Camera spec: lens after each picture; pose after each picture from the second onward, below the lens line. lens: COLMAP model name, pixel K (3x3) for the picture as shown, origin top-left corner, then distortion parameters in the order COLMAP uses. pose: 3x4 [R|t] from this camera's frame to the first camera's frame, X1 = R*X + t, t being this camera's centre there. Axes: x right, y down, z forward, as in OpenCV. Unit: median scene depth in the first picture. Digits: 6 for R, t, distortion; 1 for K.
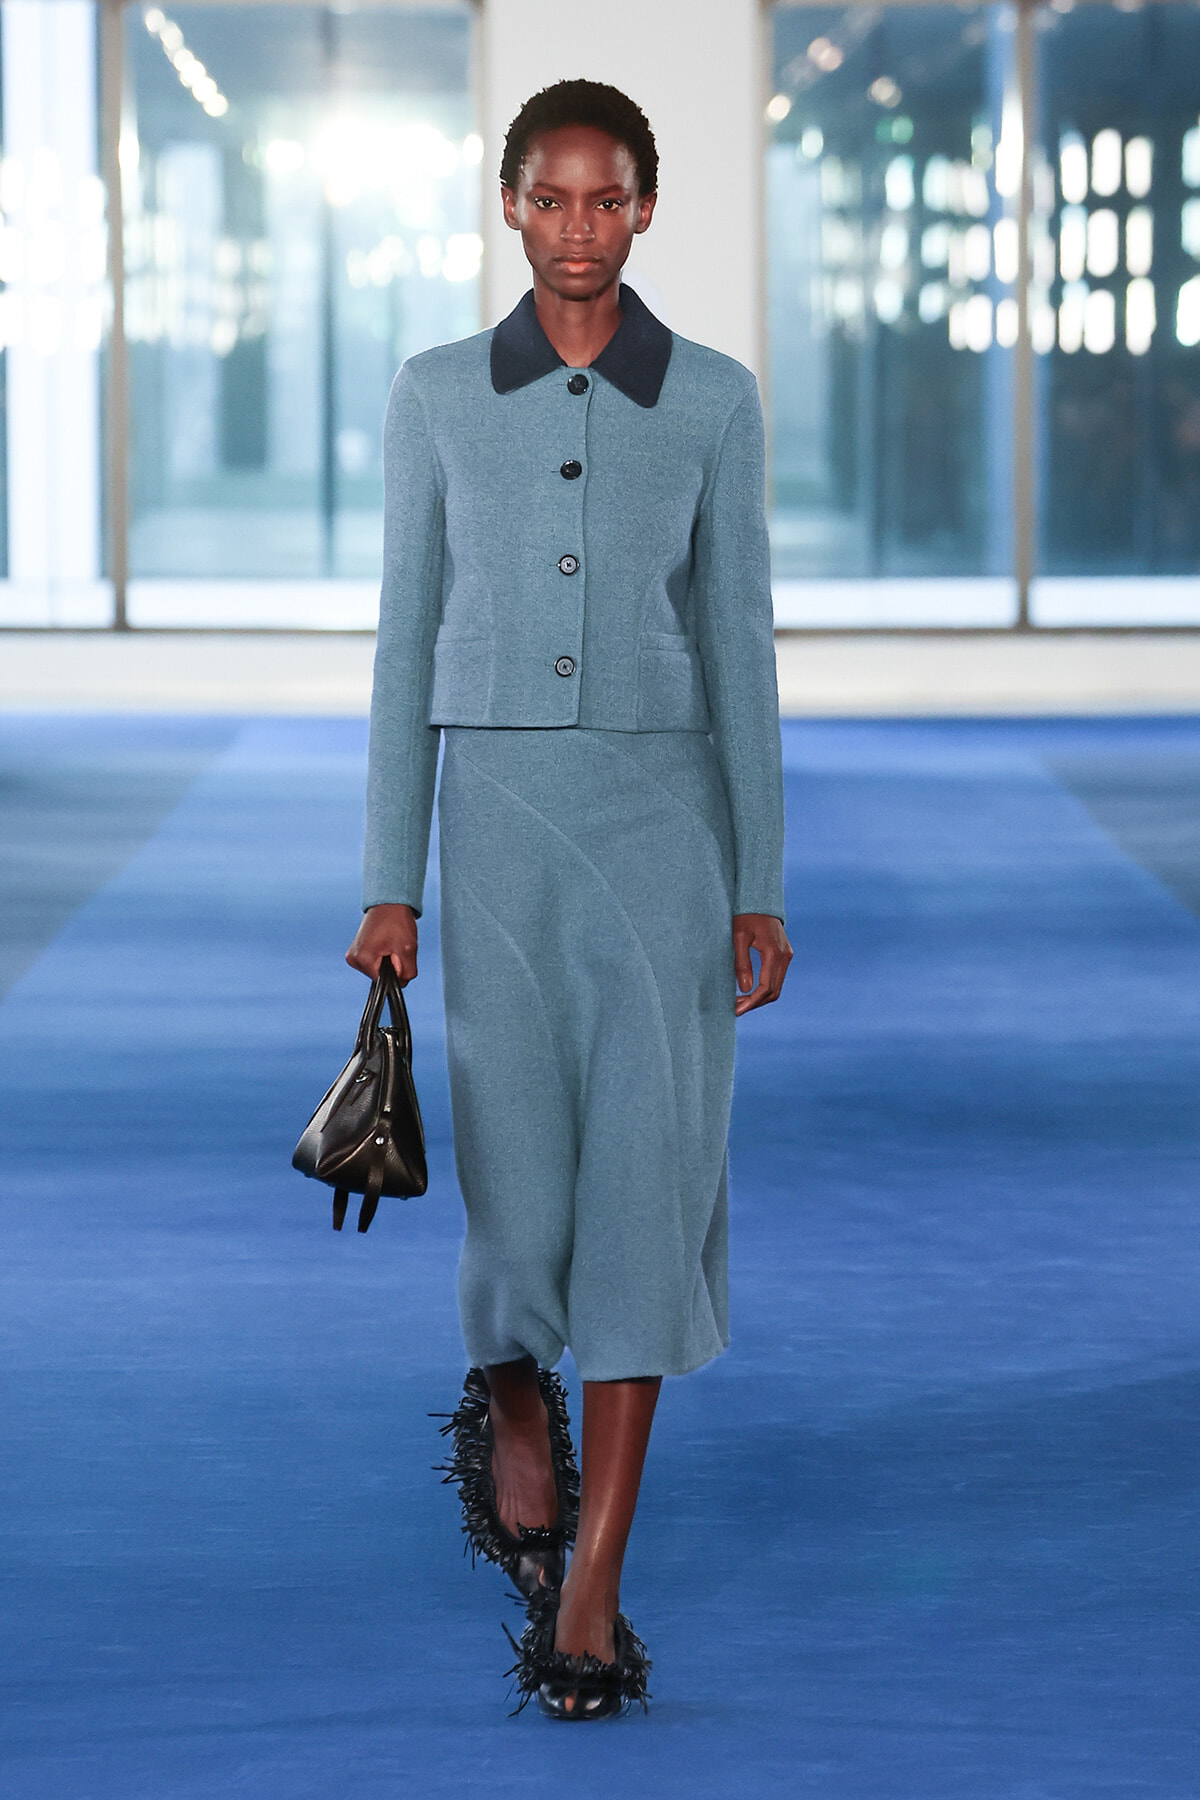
lens RADIAL K [[12859.8, 0, 639.4], [0, 12859.8, 915.9], [0, 0, 1]] dist [1.536794, 65.049585]
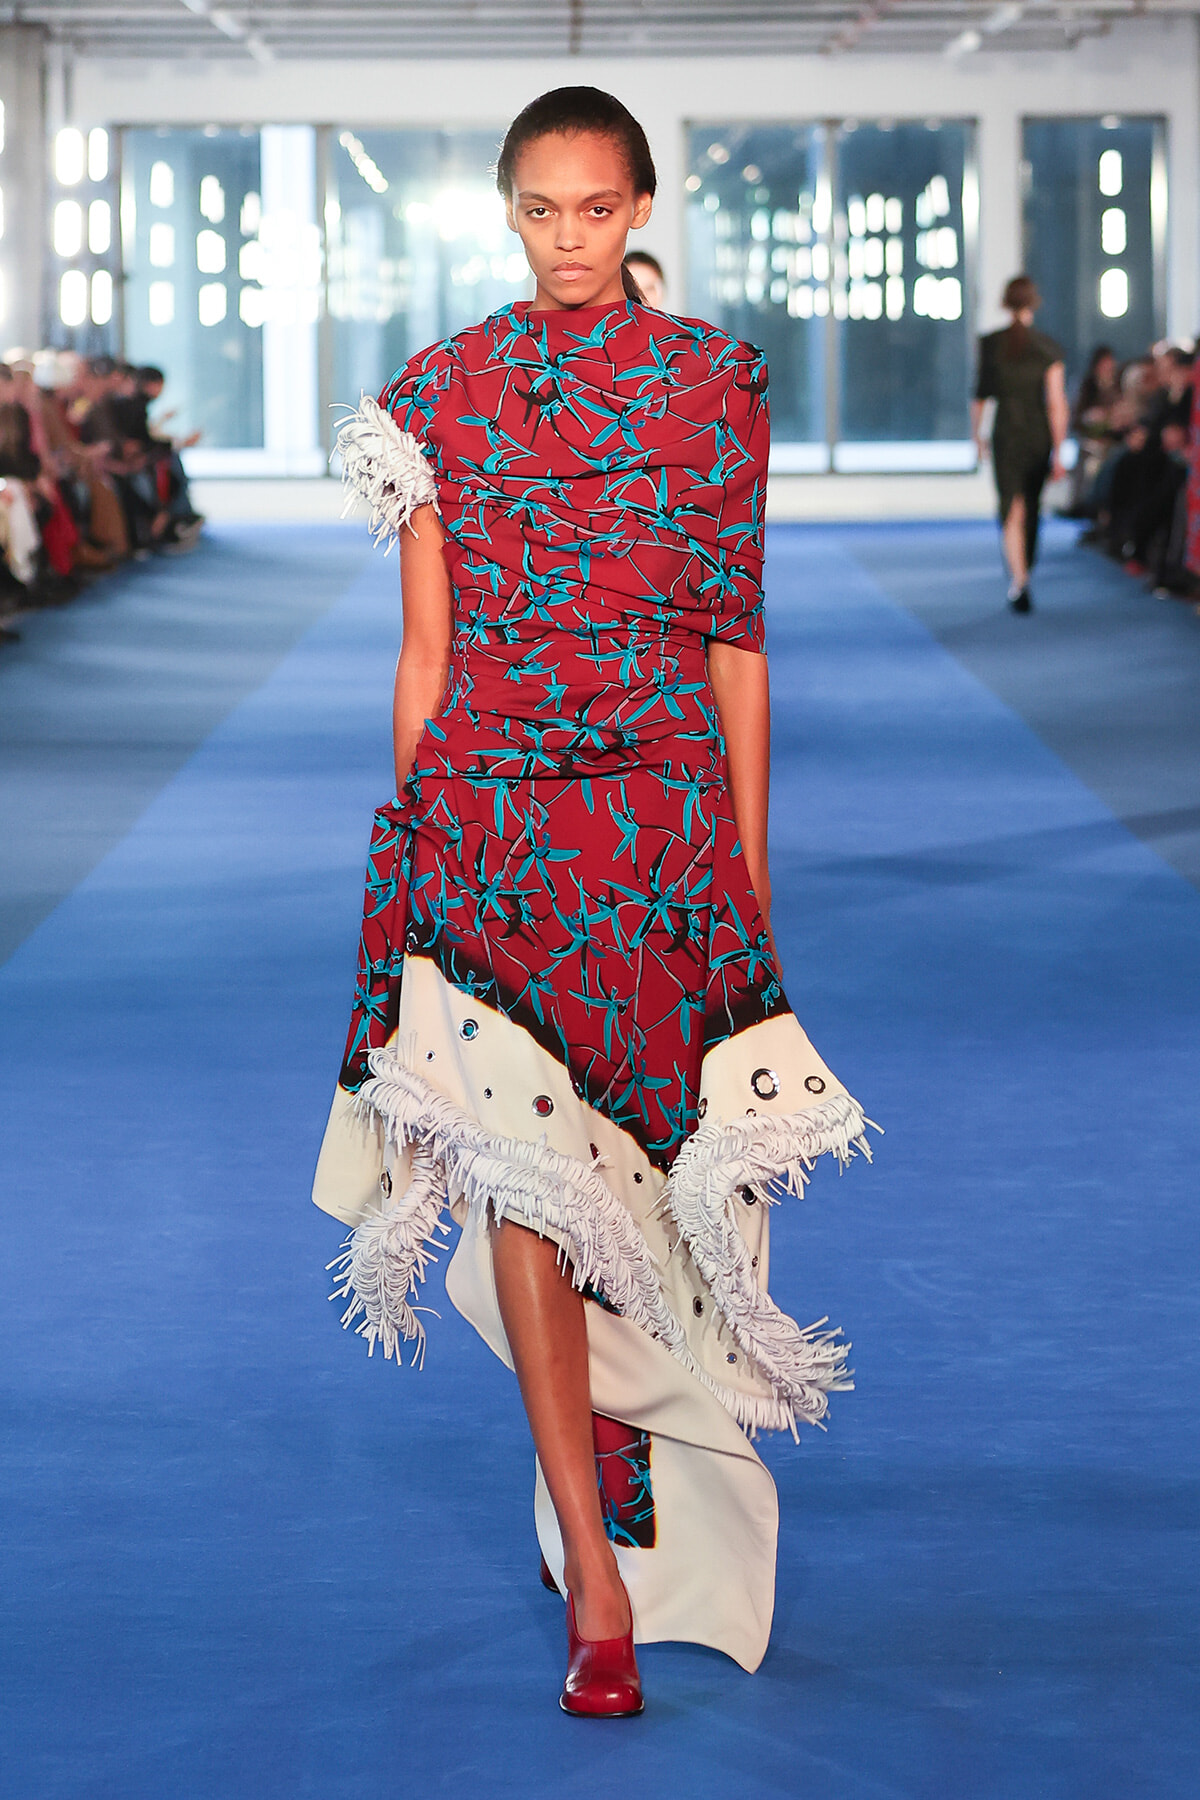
lens RADIAL K [[10735.2, 0, 388.5], [0, 10735.2, 897.4], [0, 0, 1]] dist [0.206974, 17.278046]
pose [[0.999966, -0.006999, -0.004313, -0.025611], [0.007082, 0.999785, 0.019474, 0.007145], [0.004176, -0.019504, 0.999801, -0.490867]]
